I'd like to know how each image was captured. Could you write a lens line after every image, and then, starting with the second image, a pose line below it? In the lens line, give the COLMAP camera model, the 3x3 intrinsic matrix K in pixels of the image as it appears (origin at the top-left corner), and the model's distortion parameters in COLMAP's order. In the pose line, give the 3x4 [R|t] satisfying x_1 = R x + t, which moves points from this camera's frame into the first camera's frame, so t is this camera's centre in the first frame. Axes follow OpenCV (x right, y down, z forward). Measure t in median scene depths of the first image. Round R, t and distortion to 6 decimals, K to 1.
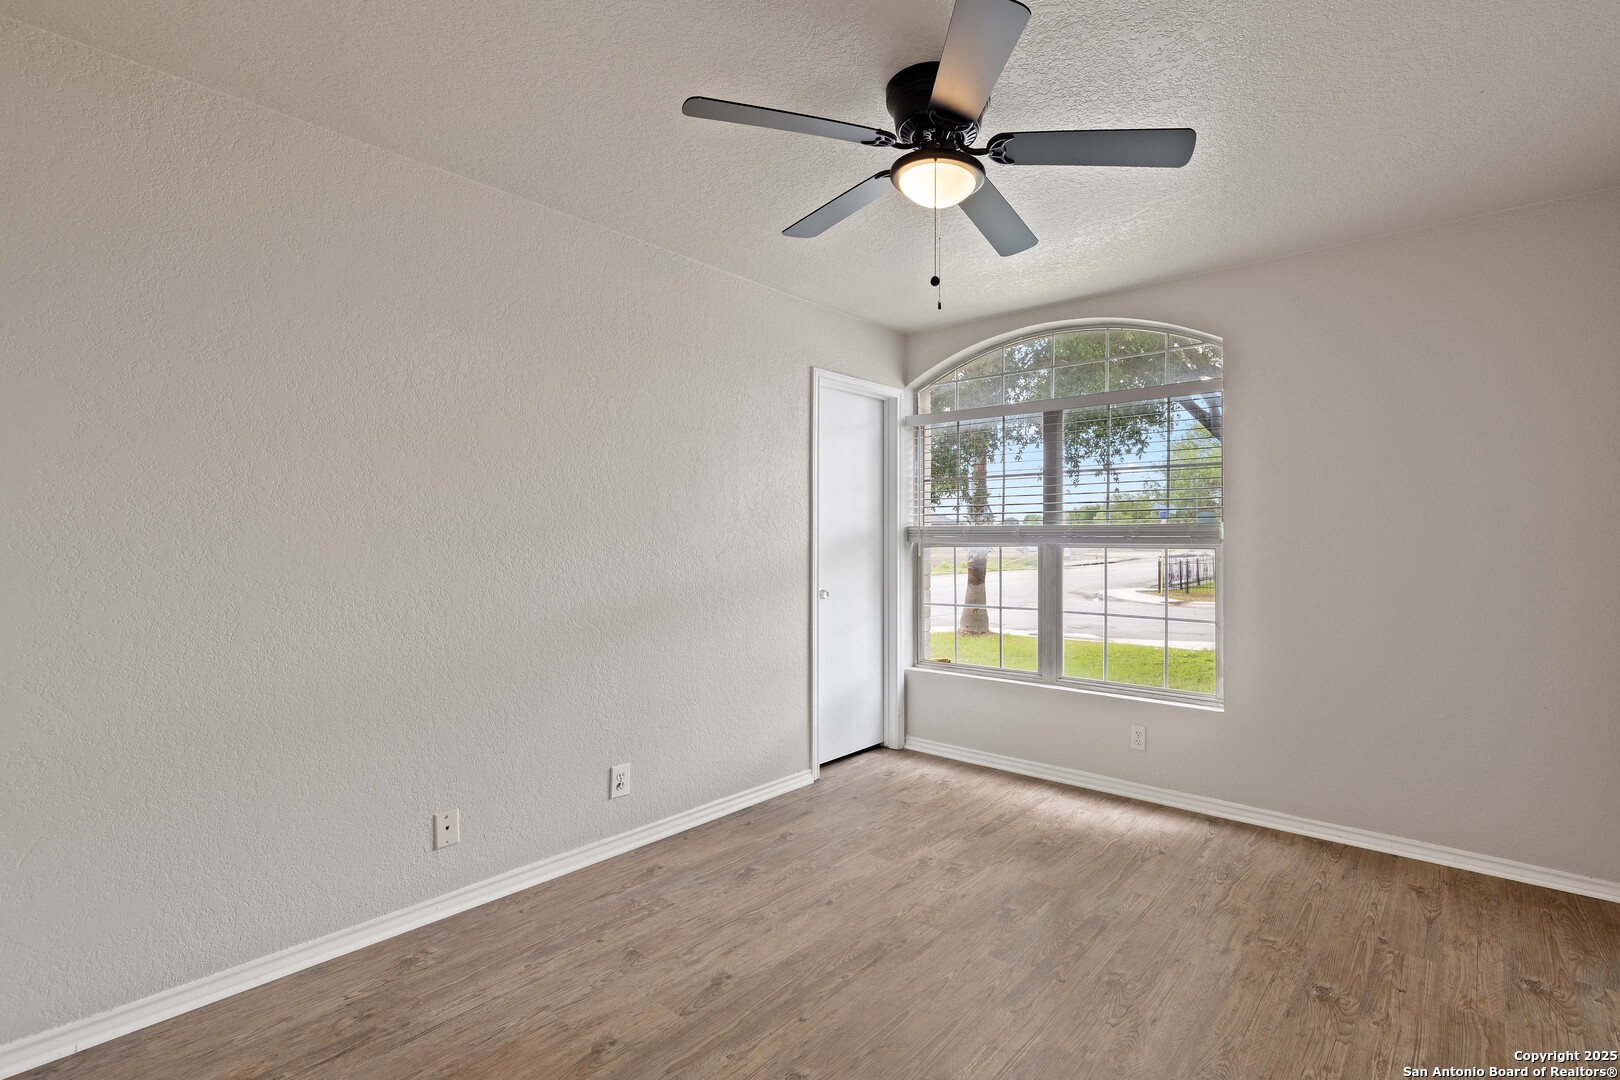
lens RADIAL K [[704.9, 0, 812.3], [0, 704.9, 527.5], [0, 0, 1]] dist [0.001210, 0.000397]
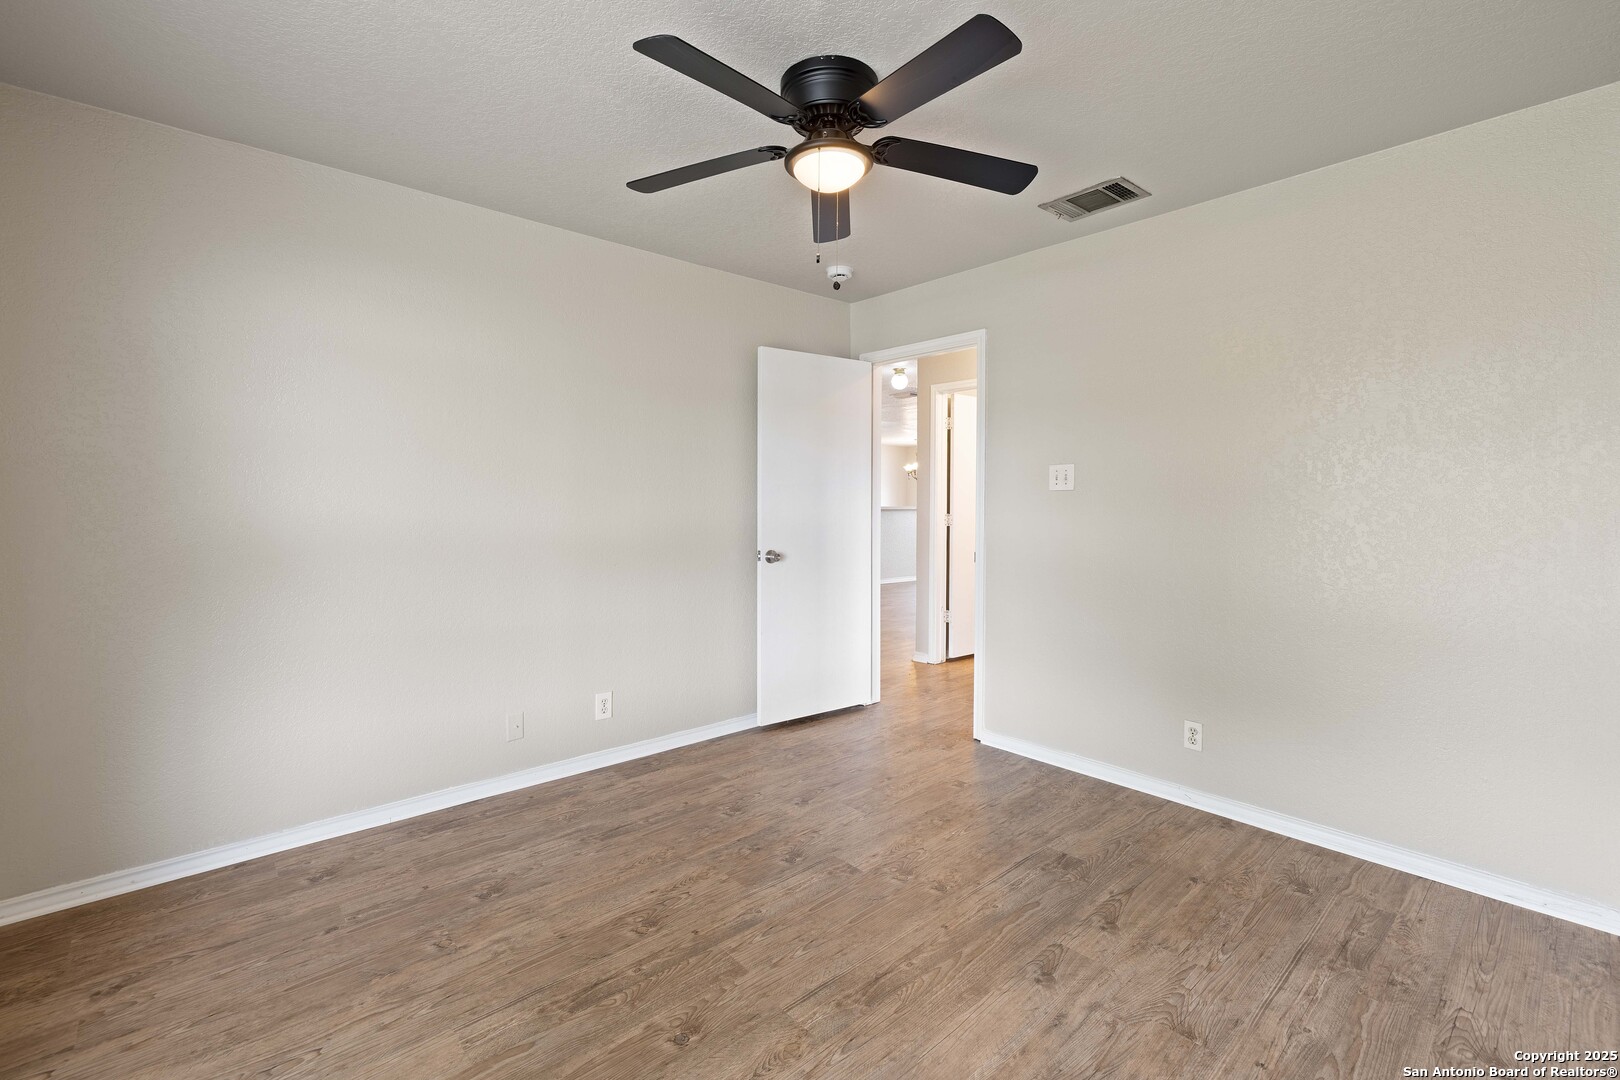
lens RADIAL K [[704.9, 0, 812.3], [0, 704.9, 527.5], [0, 0, 1]] dist [0.001210, 0.000397]
pose [[-0.999272, -0.004486, 0.037874, 0.141818], [-0.003496, 0.999651, 0.026183, 0.028054], [-0.037979, 0.026032, -0.998939, 1.911413]]
